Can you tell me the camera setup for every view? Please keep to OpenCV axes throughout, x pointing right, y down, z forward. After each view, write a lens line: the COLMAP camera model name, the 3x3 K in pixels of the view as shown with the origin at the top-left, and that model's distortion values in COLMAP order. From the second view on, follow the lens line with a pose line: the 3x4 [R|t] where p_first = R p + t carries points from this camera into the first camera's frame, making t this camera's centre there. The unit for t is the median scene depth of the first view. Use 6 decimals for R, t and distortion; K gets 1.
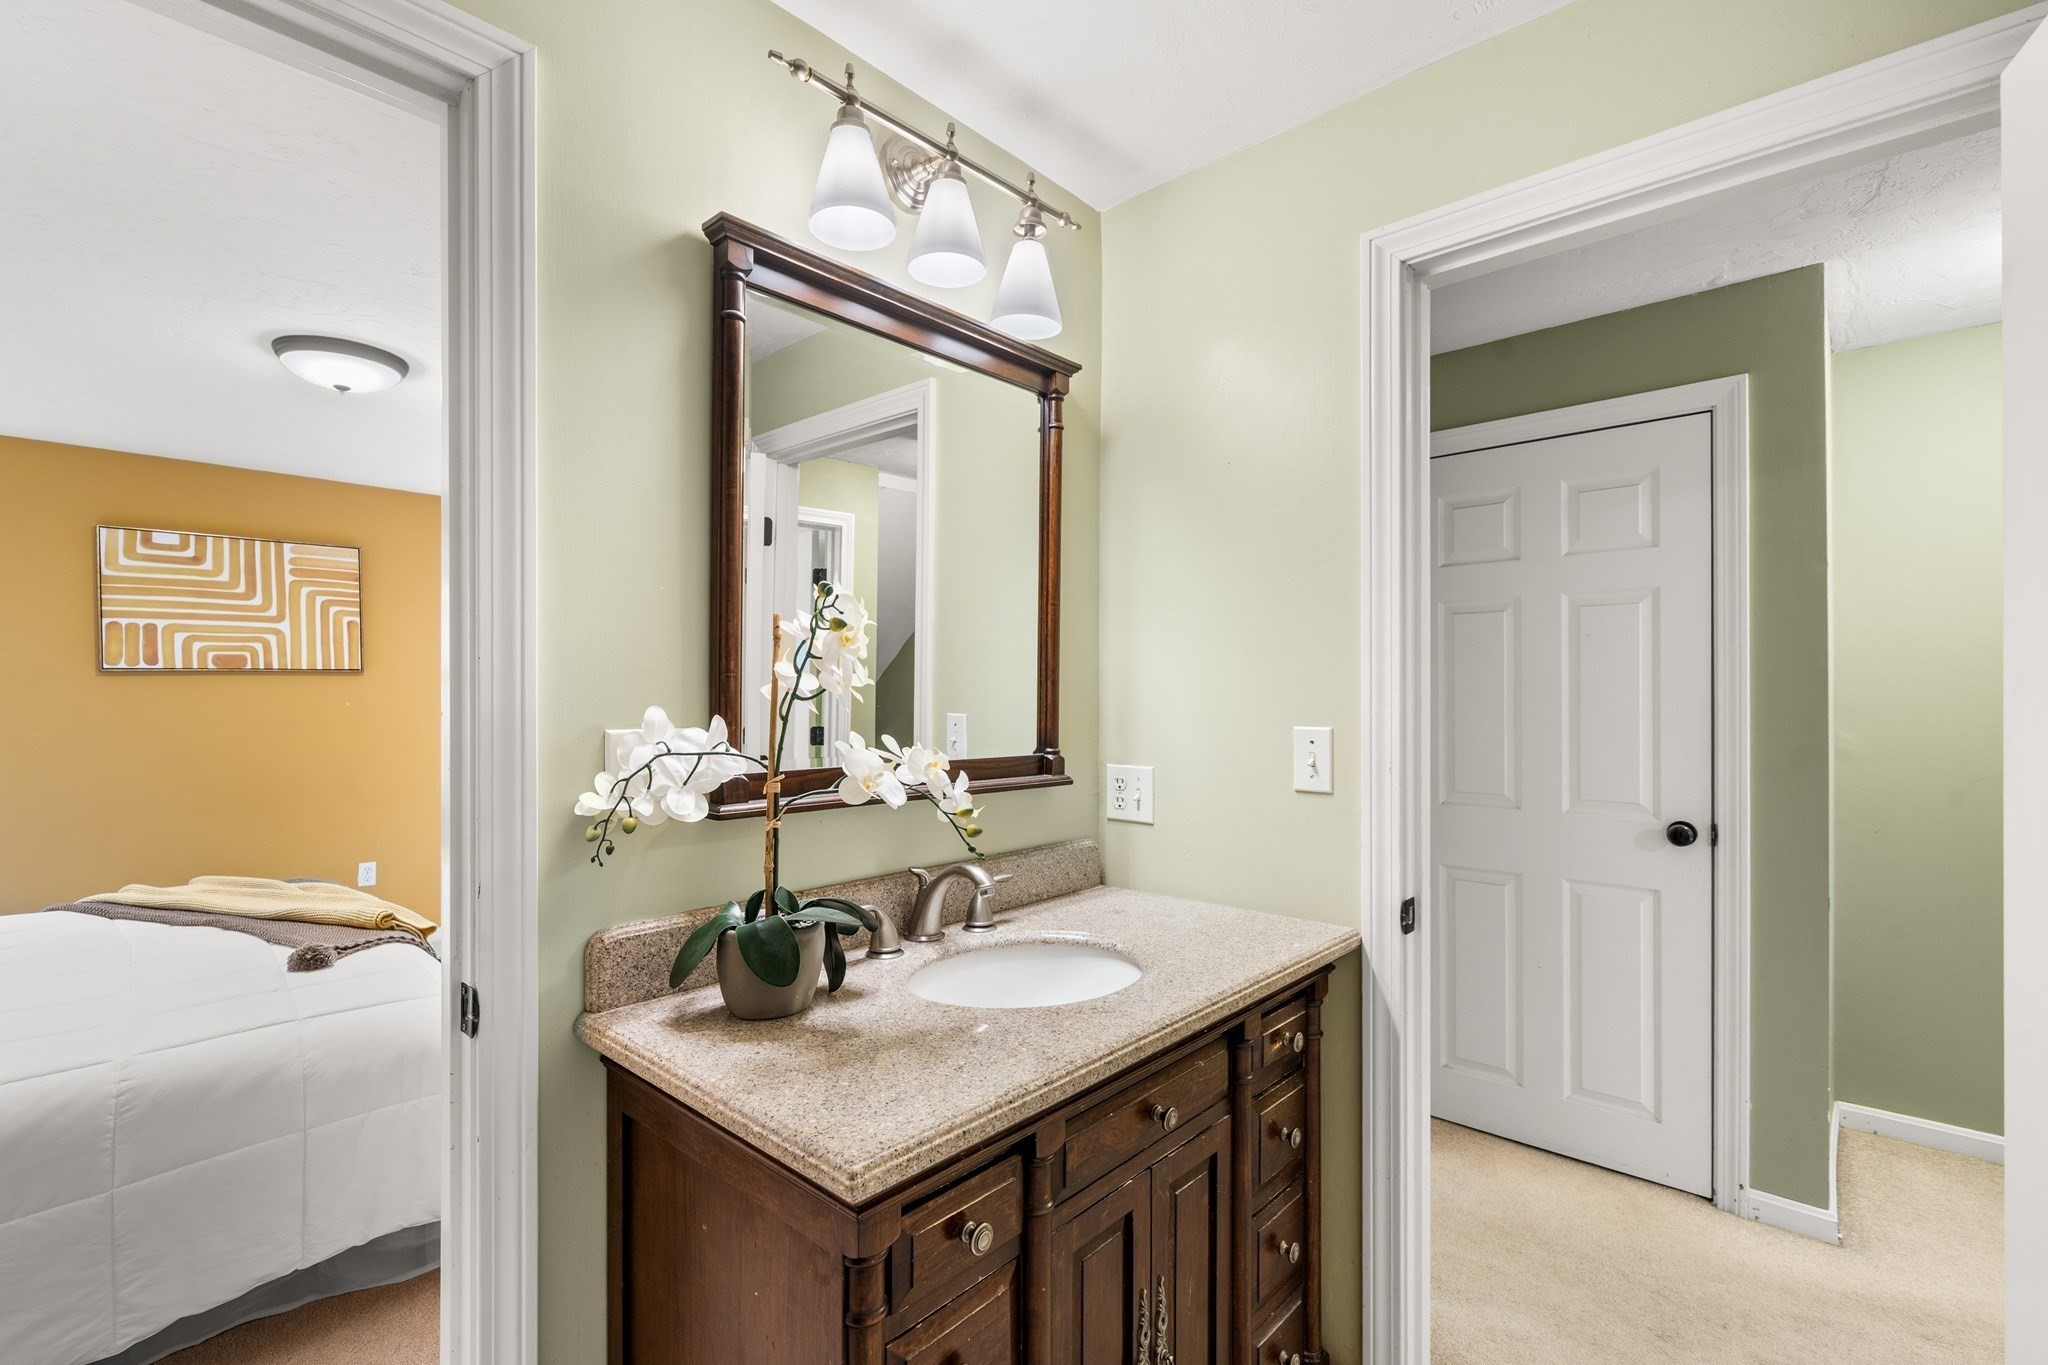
lens RADIAL K [[900.3, 0, 1018.5], [0, 900.3, 690.2], [0, 0, 1]] dist [-0.000654, -0.000479]
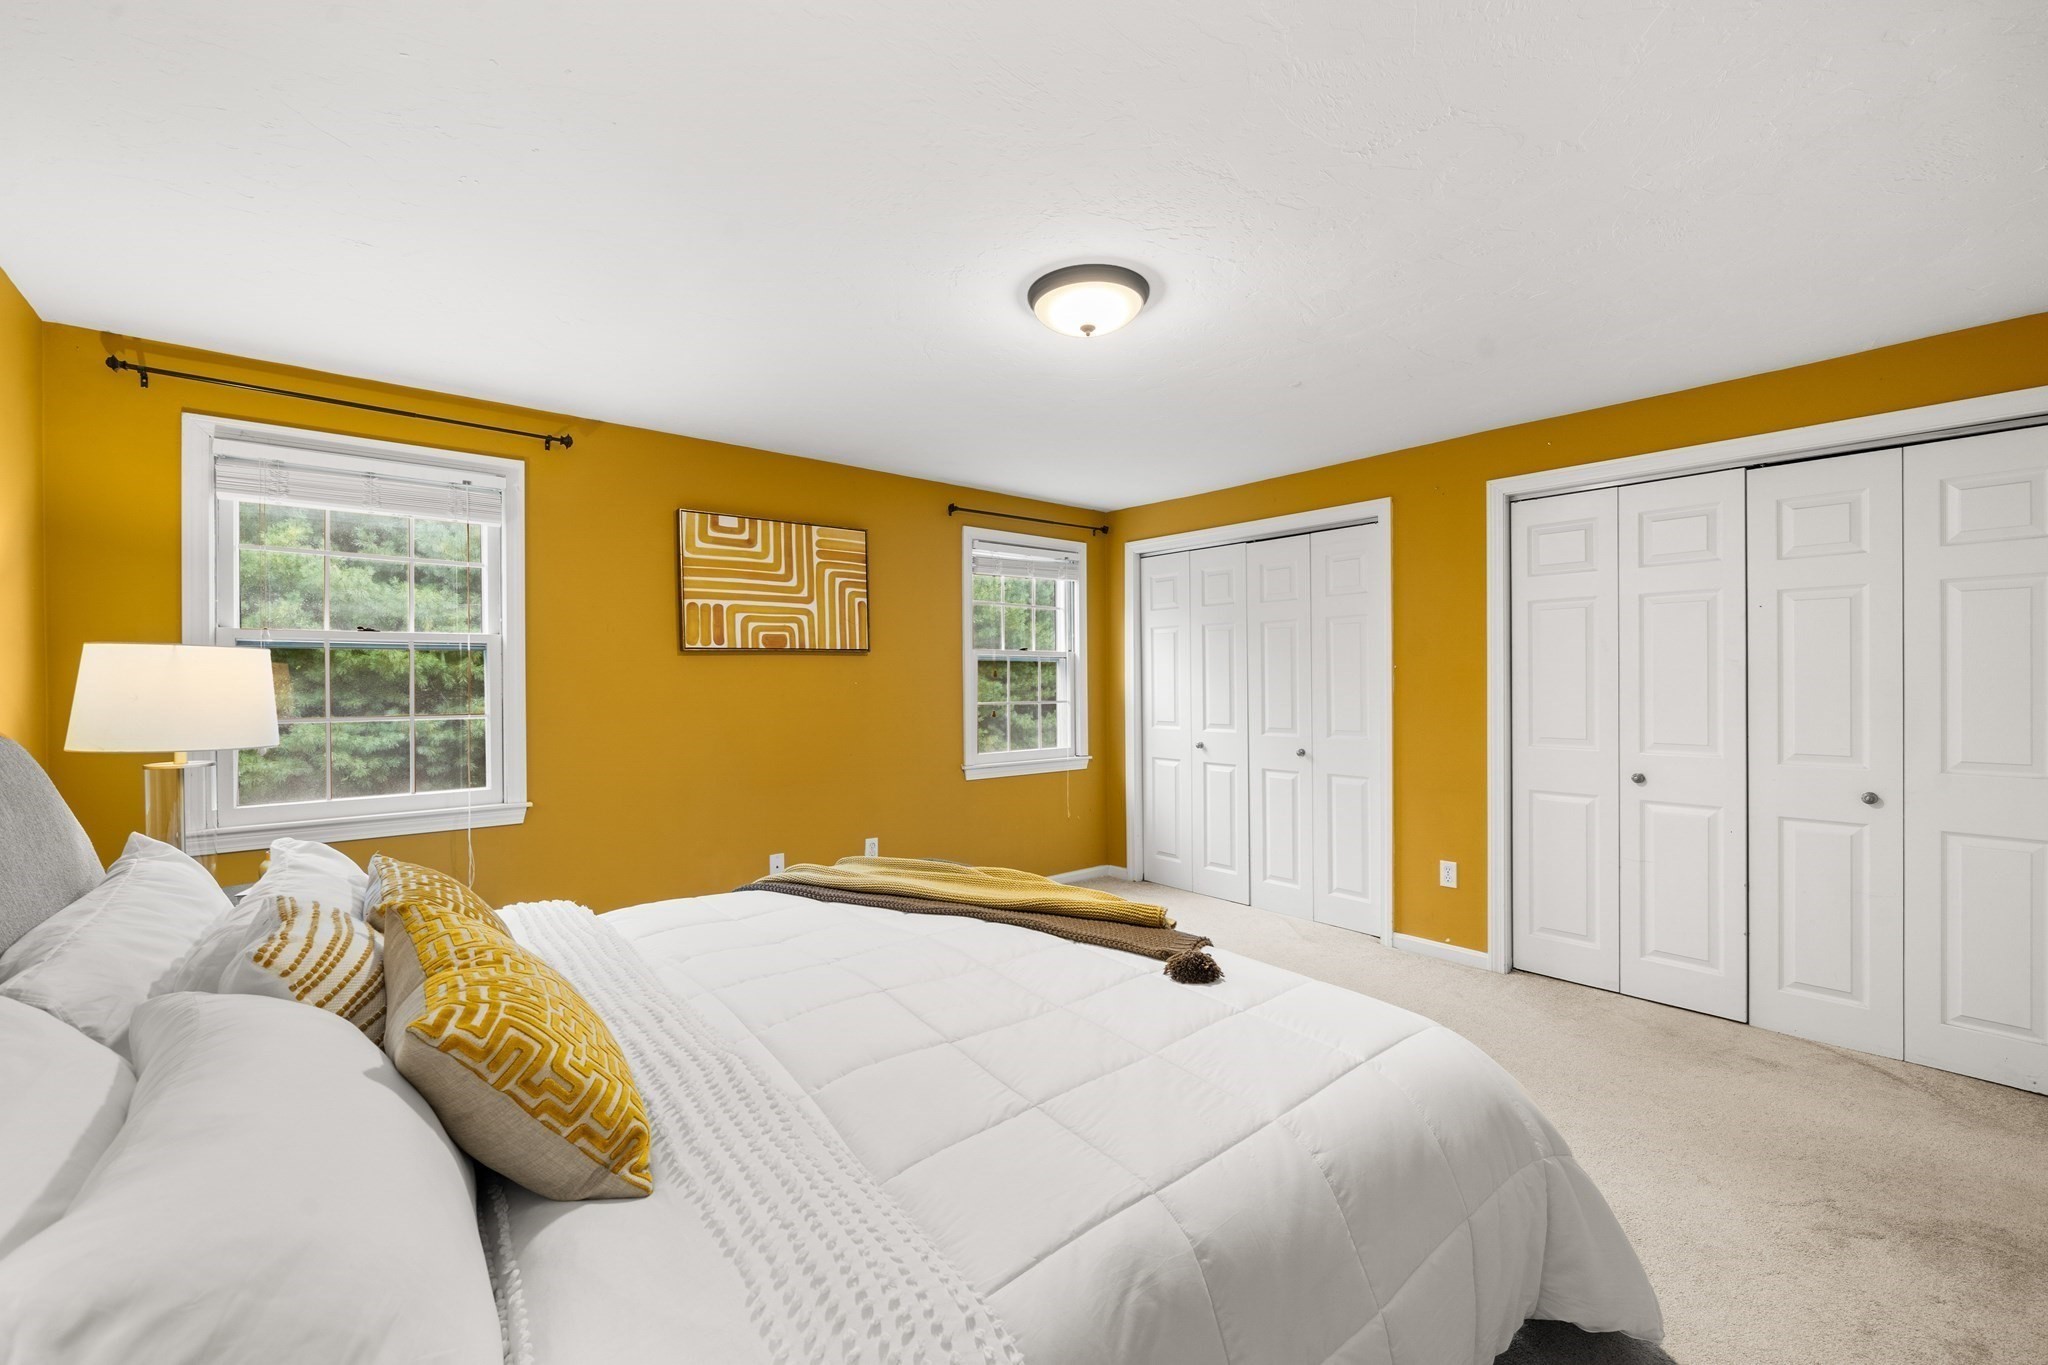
lens RADIAL K [[832.6, 0, 1037.9], [0, 832.6, 687.7], [0, 0, 1]] dist [-0.002776, -0.001589]
pose [[0.988949, -0.000035, -0.148255, -0.438942], [0.001923, 0.999919, 0.012591, 0.009702], [0.148243, -0.012737, 0.988869, 0.103429]]
